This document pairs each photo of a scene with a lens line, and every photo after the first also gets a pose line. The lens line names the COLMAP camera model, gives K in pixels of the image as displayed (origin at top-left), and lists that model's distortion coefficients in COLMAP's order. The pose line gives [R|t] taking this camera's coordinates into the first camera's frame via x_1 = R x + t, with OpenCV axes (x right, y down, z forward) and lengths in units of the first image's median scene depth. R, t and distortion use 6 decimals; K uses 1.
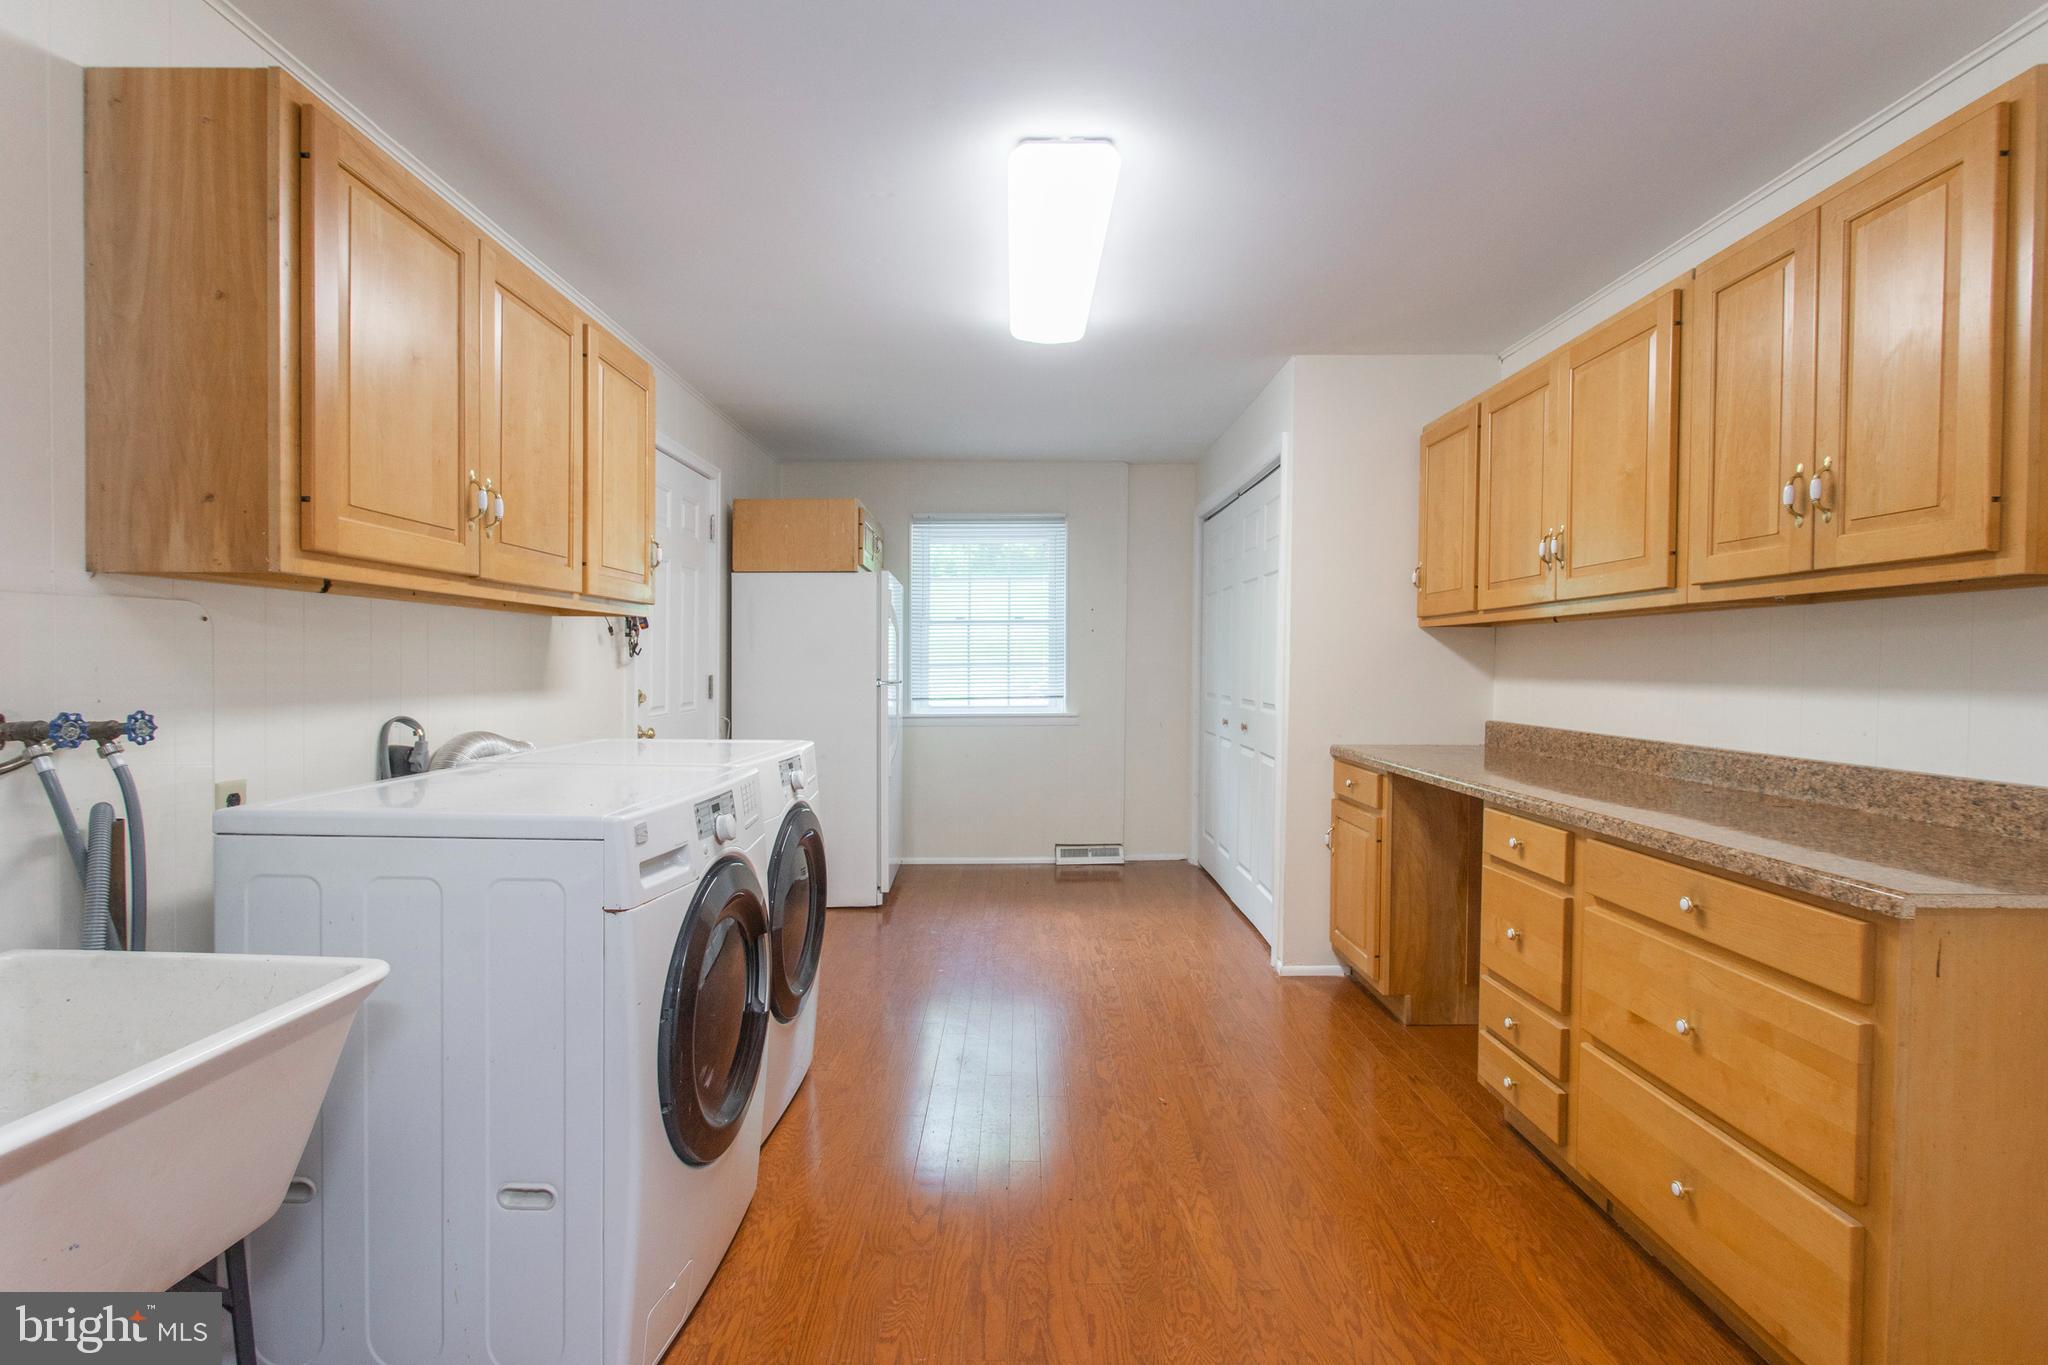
lens RADIAL K [[973.4, 0, 1027.8], [0, 973.4, 681.5], [0, 0, 1]] dist [-0.011085, 0.000506]
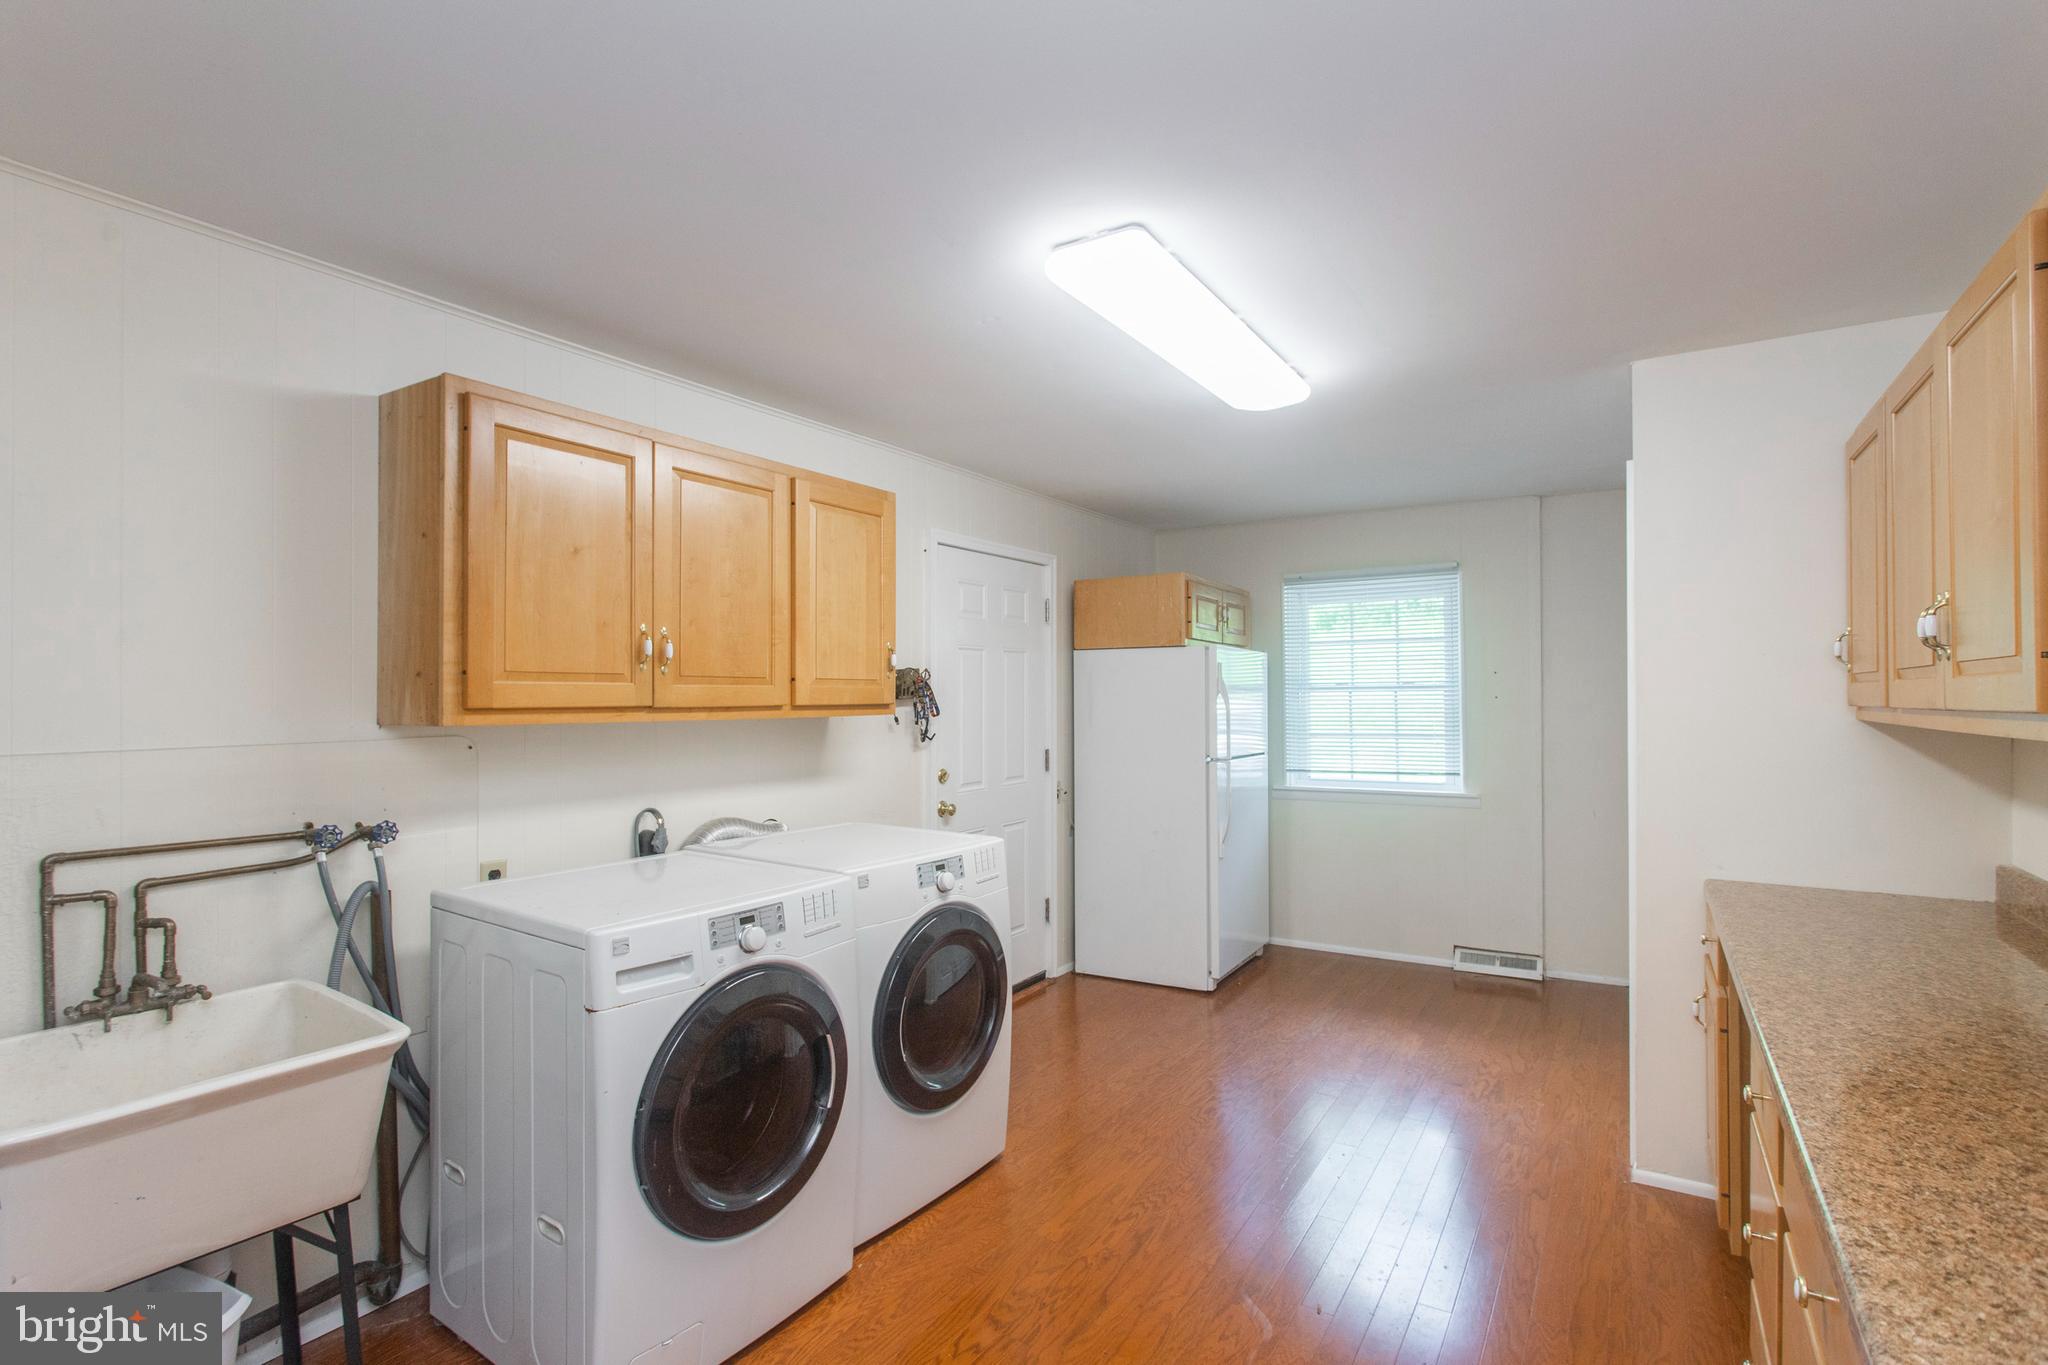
lens RADIAL K [[973.4, 0, 1027.8], [0, 973.4, 681.5], [0, 0, 1]] dist [-0.011085, 0.000506]
pose [[0.839826, -0.009686, -0.542769, 0.304854], [-0.008061, 0.999508, -0.030309, -0.062165], [0.542796, 0.029830, 0.839335, 0.120852]]
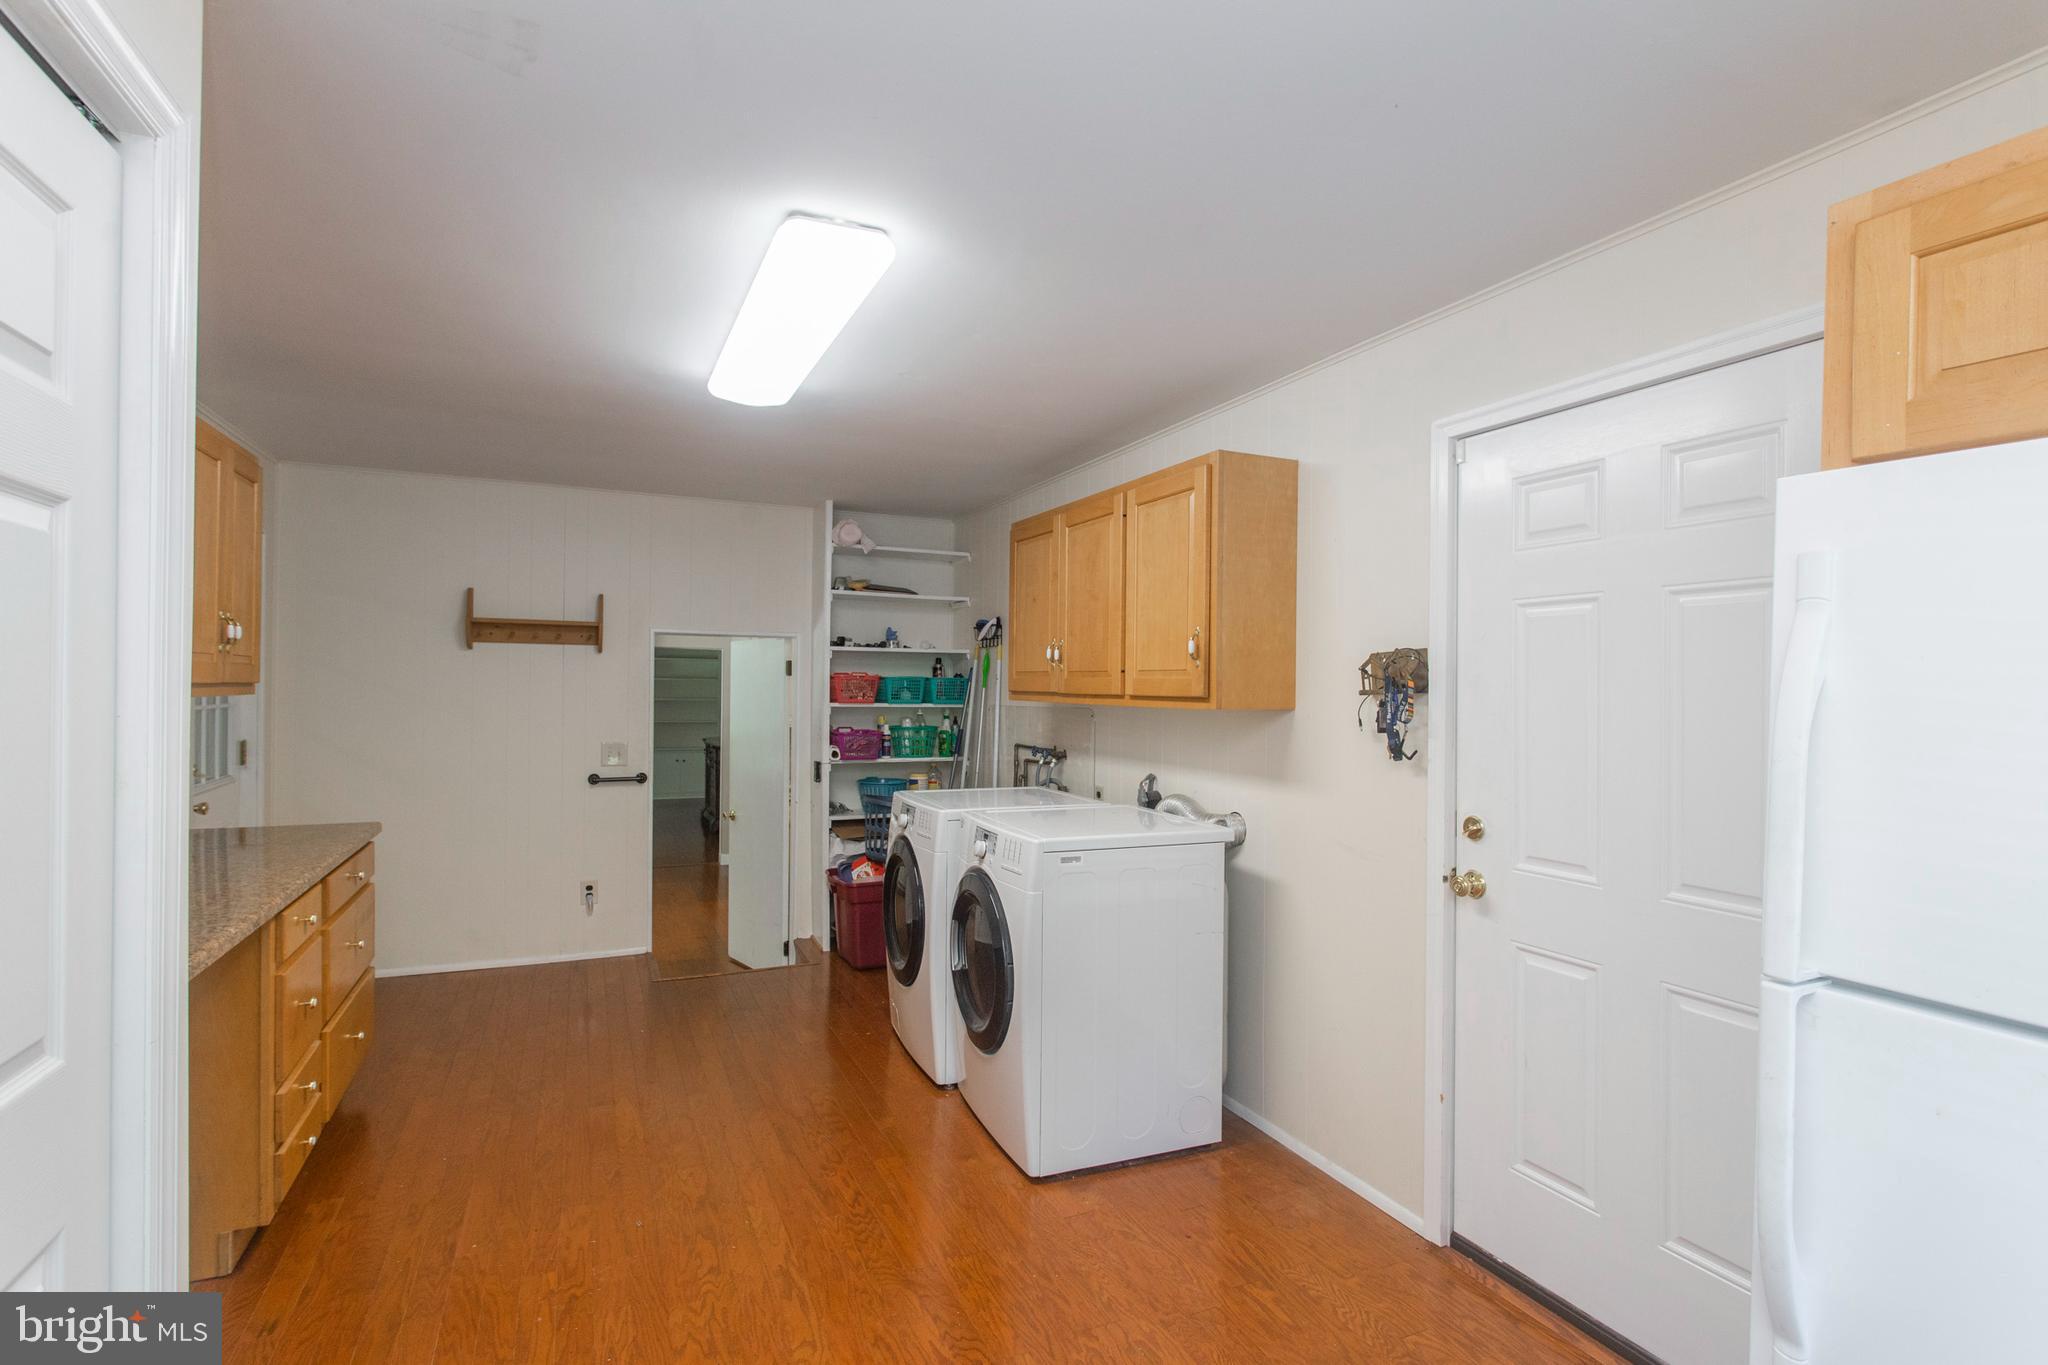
lens RADIAL K [[973.4, 0, 1027.8], [0, 973.4, 681.5], [0, 0, 1]] dist [-0.011085, 0.000506]
pose [[-0.914204, -0.010155, -0.405127, 0.139621], [-0.016762, 0.999778, 0.012764, -0.088787], [0.404907, 0.018460, -0.914171, 1.554309]]
